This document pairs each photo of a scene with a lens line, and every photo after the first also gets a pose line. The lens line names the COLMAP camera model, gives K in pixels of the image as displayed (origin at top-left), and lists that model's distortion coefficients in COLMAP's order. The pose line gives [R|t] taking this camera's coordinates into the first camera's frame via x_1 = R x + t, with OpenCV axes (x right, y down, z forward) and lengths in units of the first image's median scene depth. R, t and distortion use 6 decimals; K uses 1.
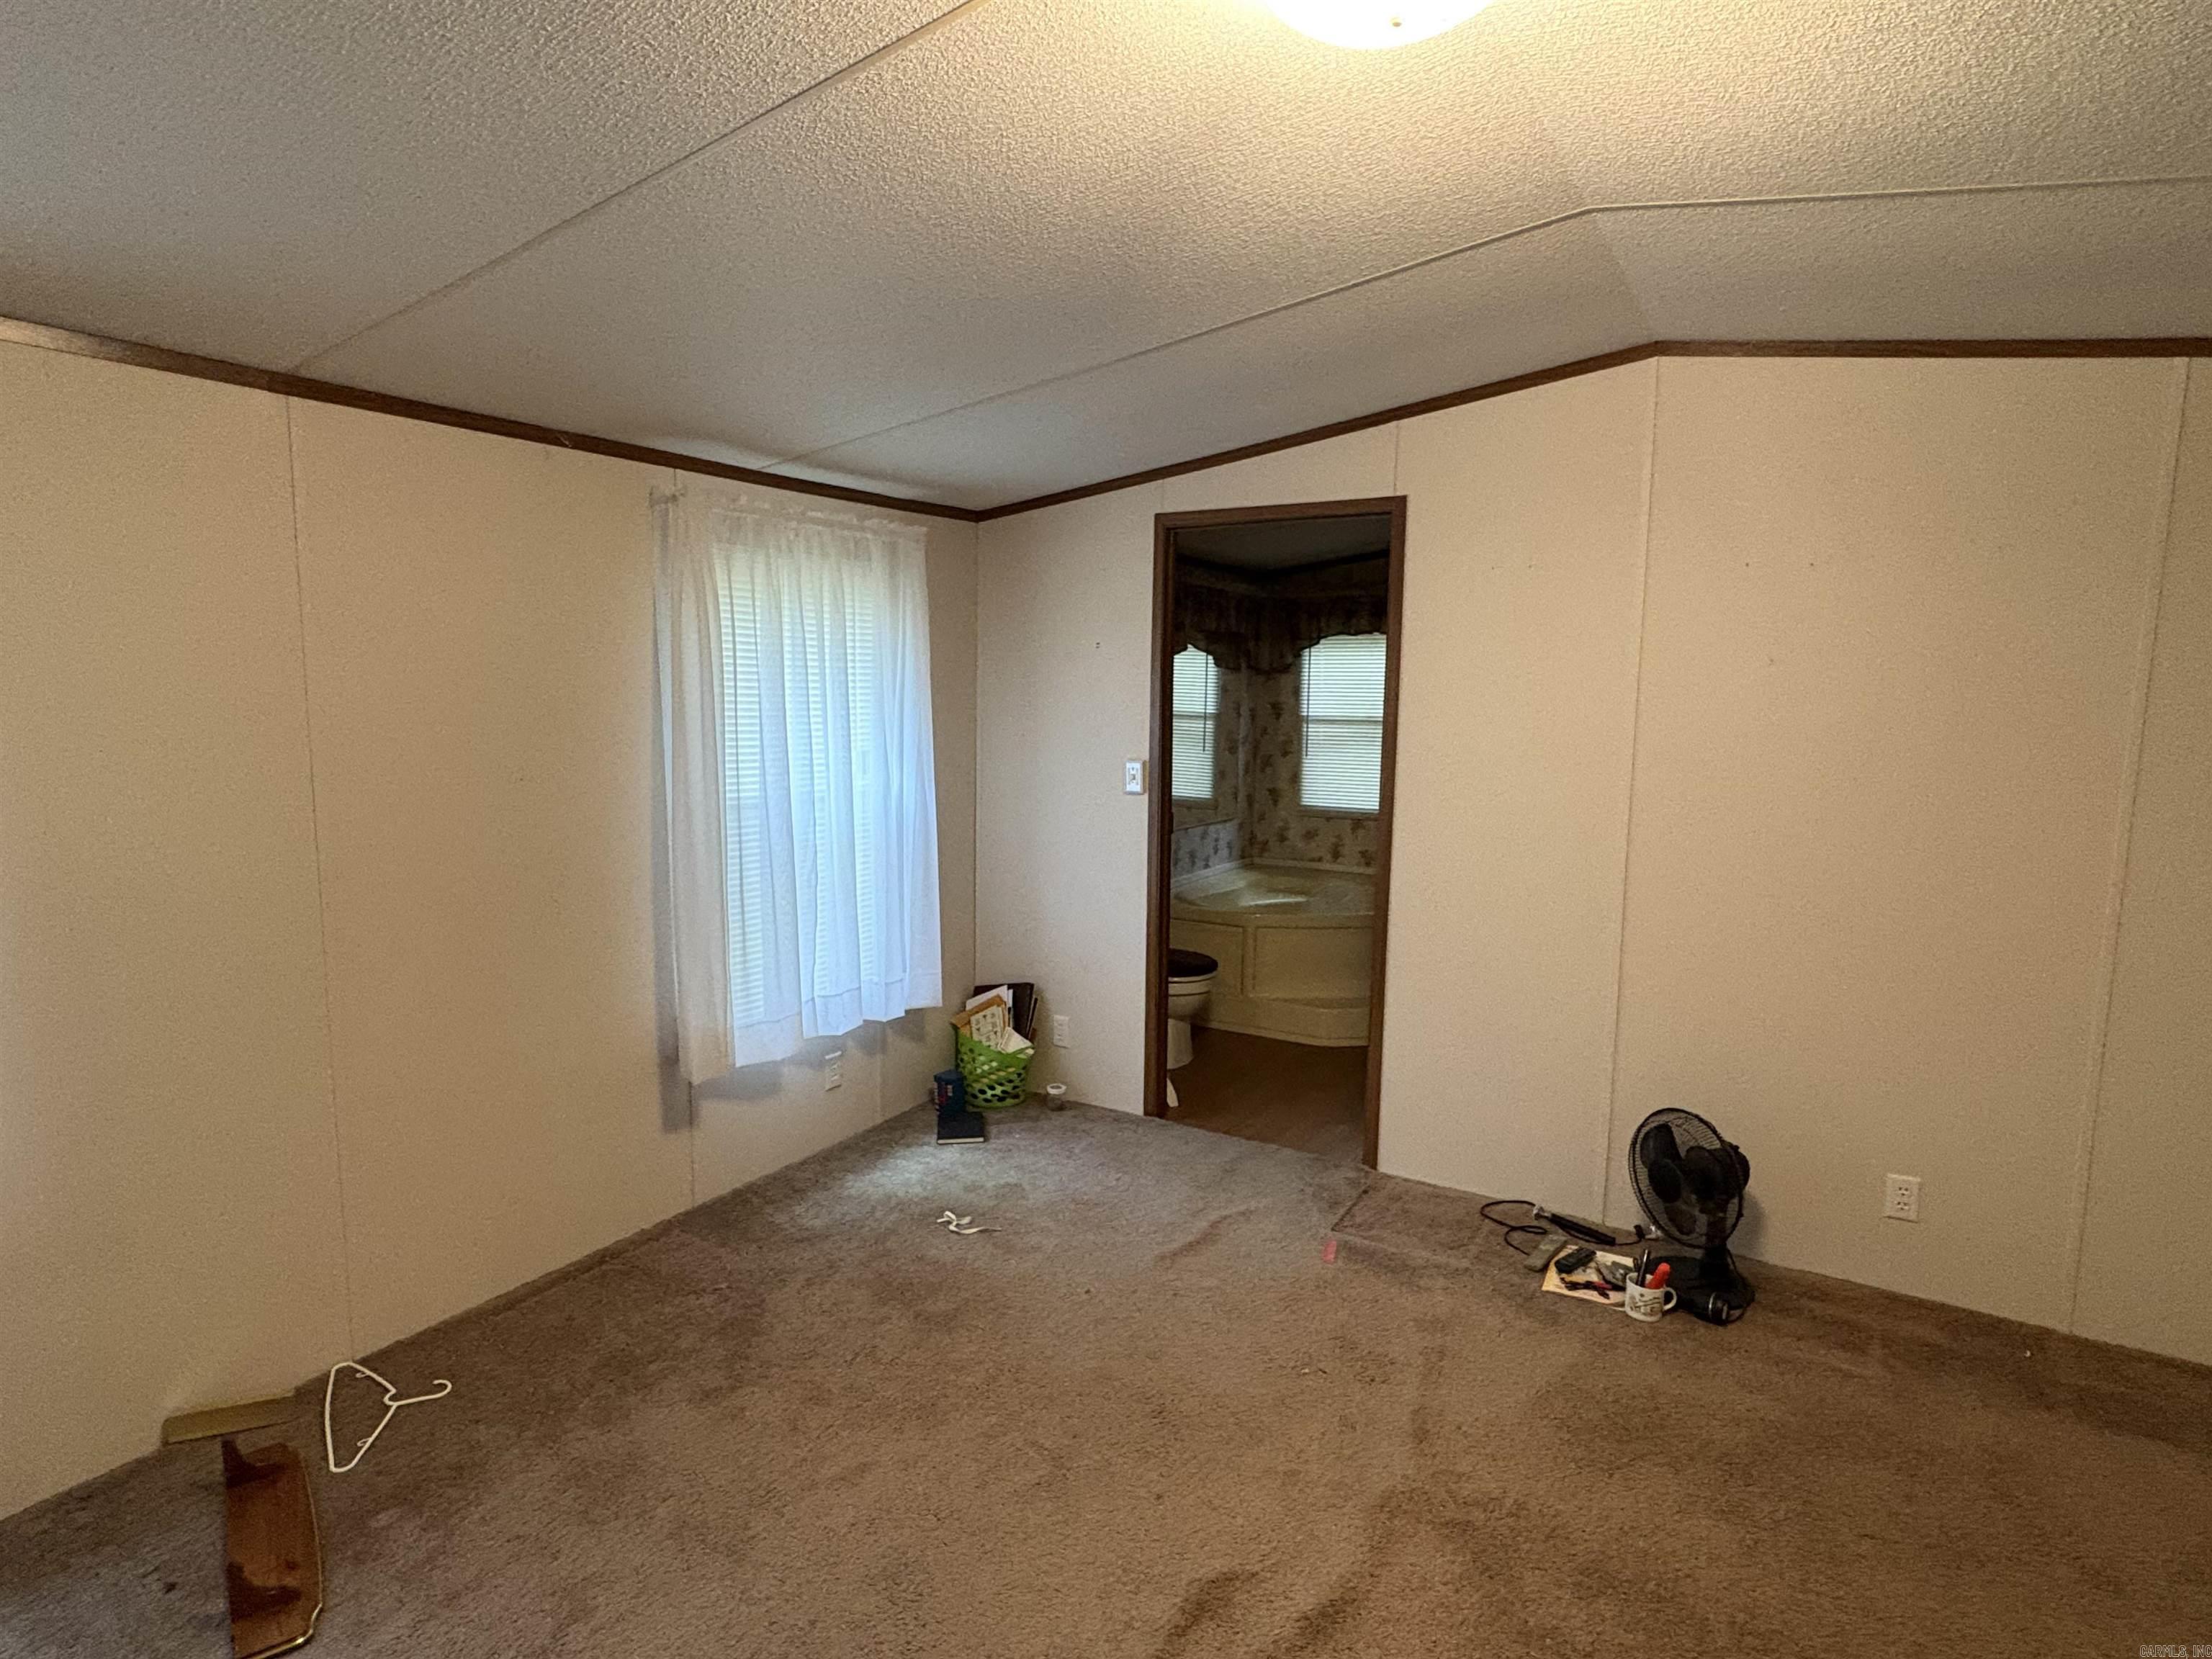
lens RADIAL K [[1178.5, 0, 1109.6], [0, 1178.5, 826.9], [0, 0, 1]] dist [-0.002249, 0.001396]
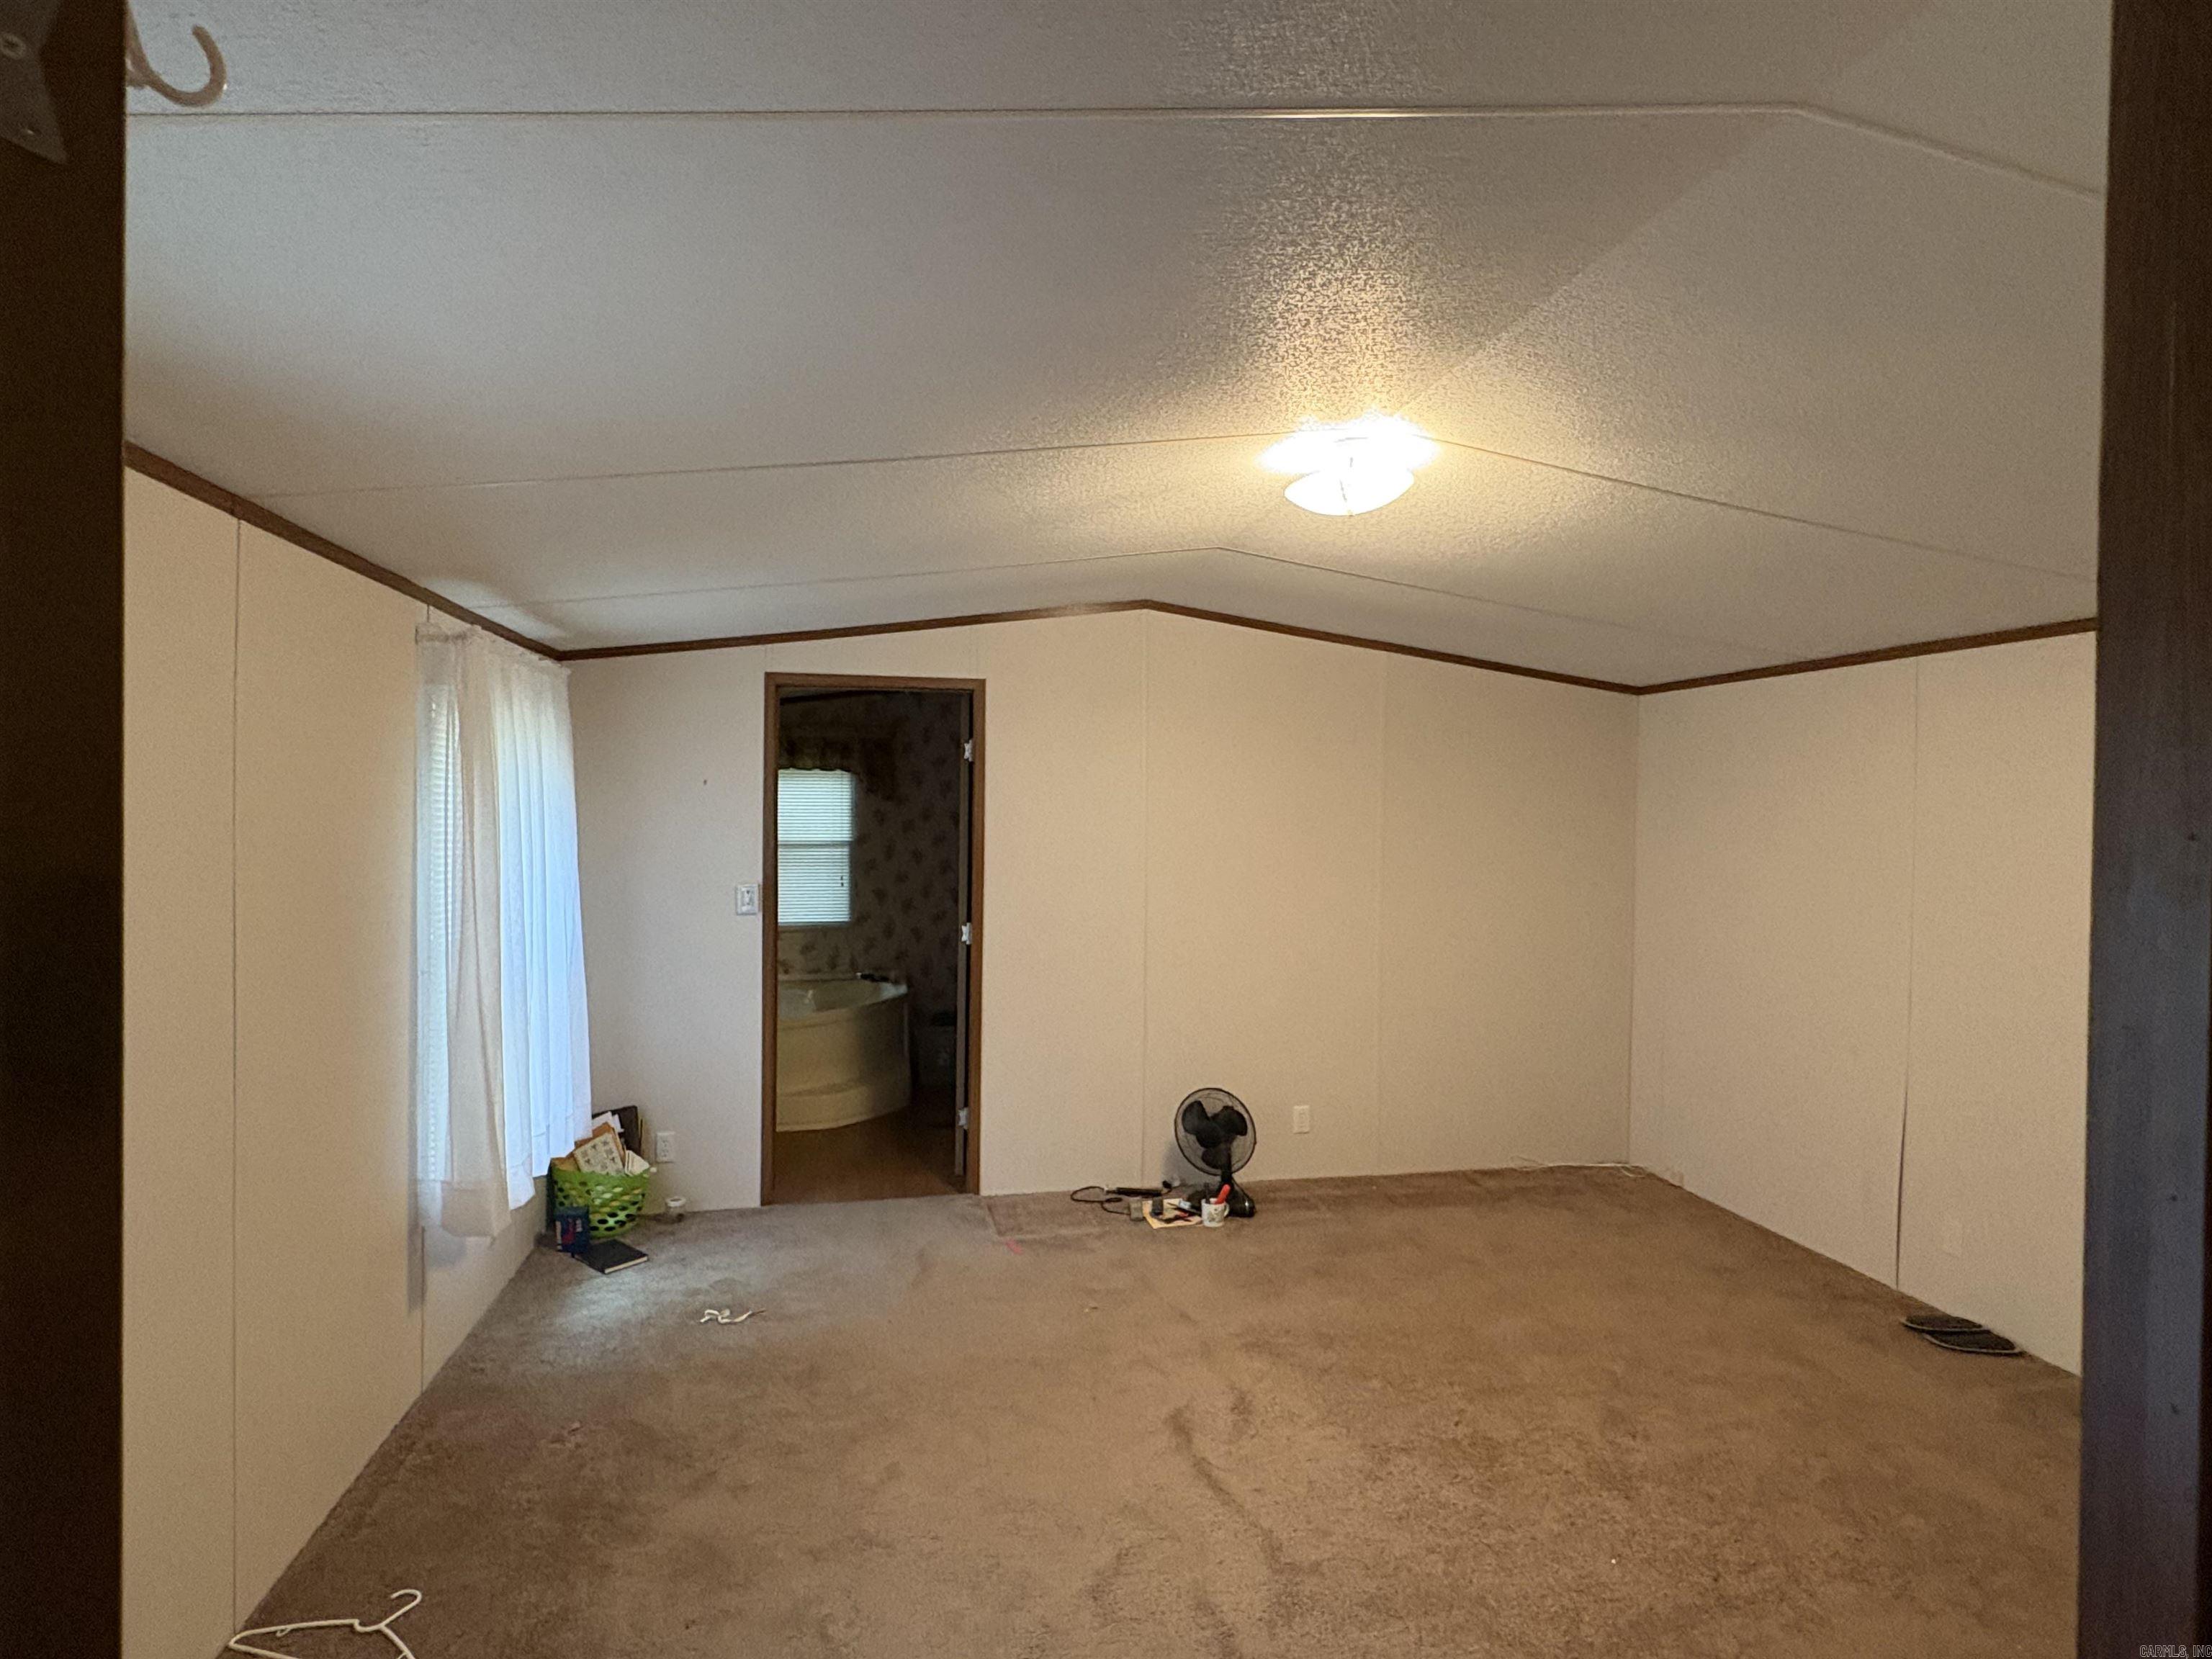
lens RADIAL K [[1178.5, 0, 1101.9], [0, 1178.5, 830.2], [0, 0, 1]] dist [-0.002249, 0.001396]
pose [[0.732945, -0.015172, 0.680119, -0.504922], [0.081970, 0.994437, -0.066153, -0.005936], [-0.675332, 0.104236, 0.730111, -0.058066]]
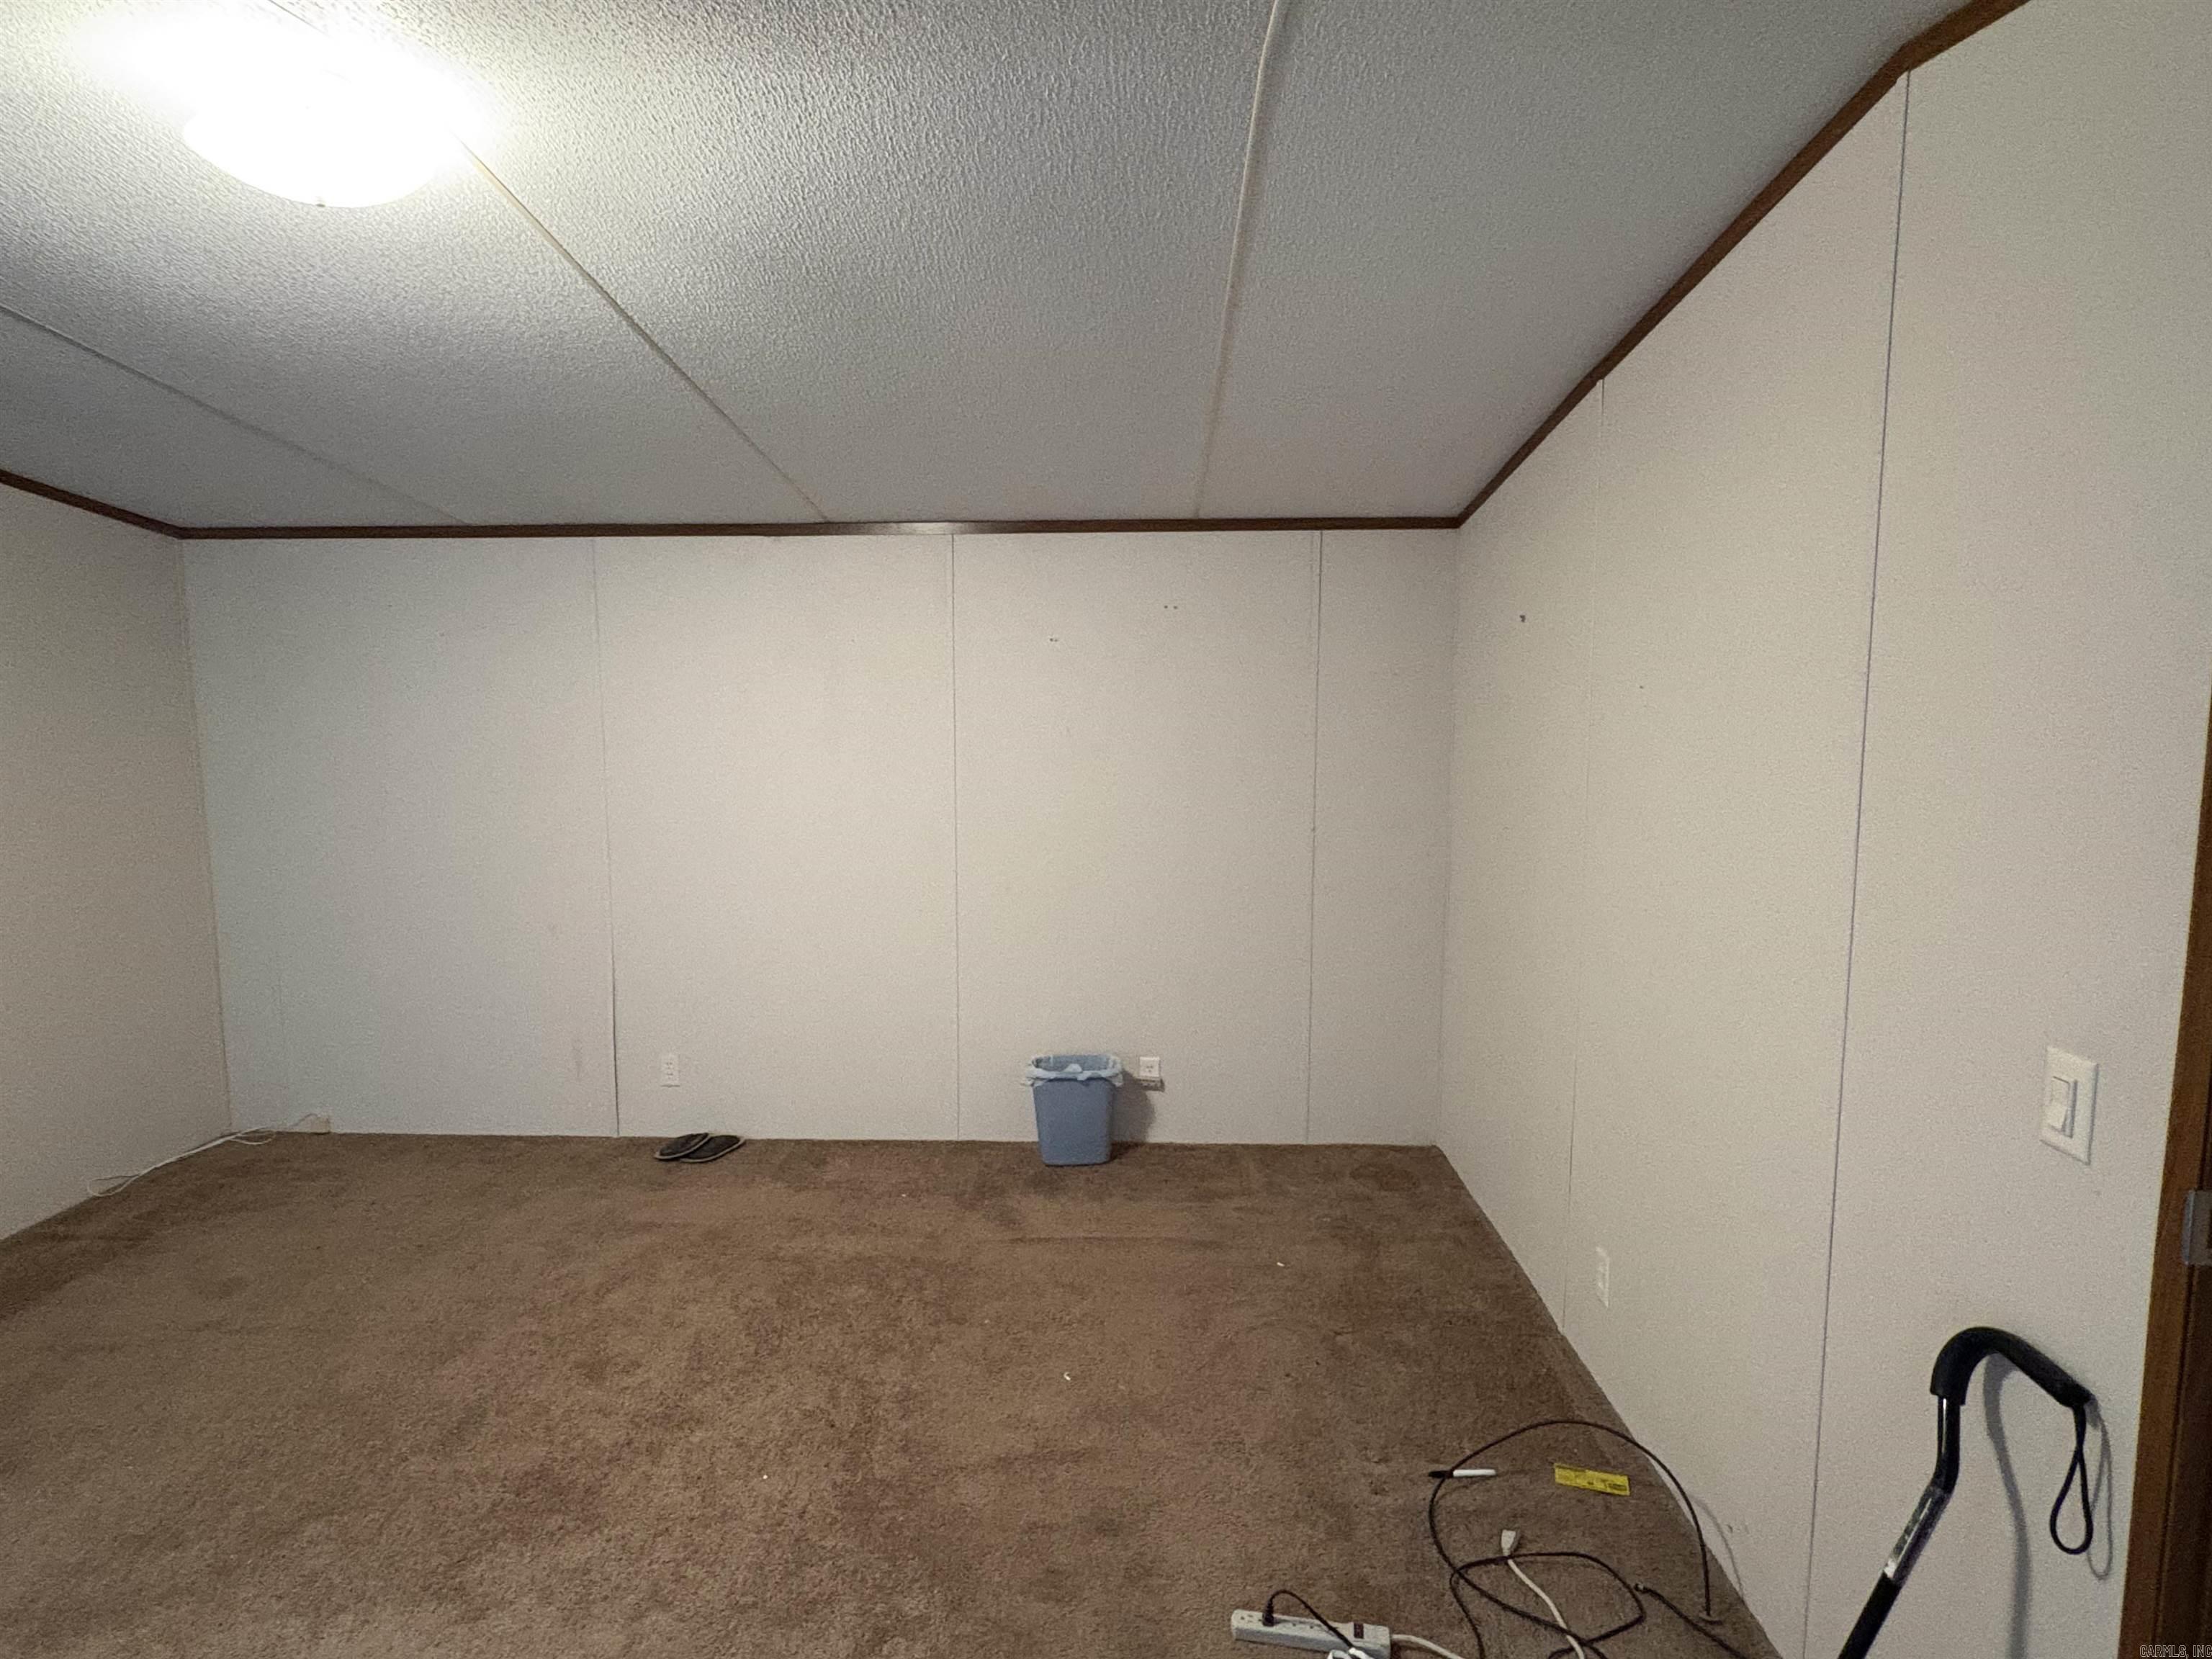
lens RADIAL K [[1178.5, 0, 1096.7], [0, 1178.5, 821.2], [0, 0, 1]] dist [-0.002249, 0.001396]
pose [[-0.507191, -0.099163, 0.856110, -0.452860], [0.100746, 0.979726, 0.173167, -0.051667], [-0.855925, 0.174078, -0.486919, 0.338872]]
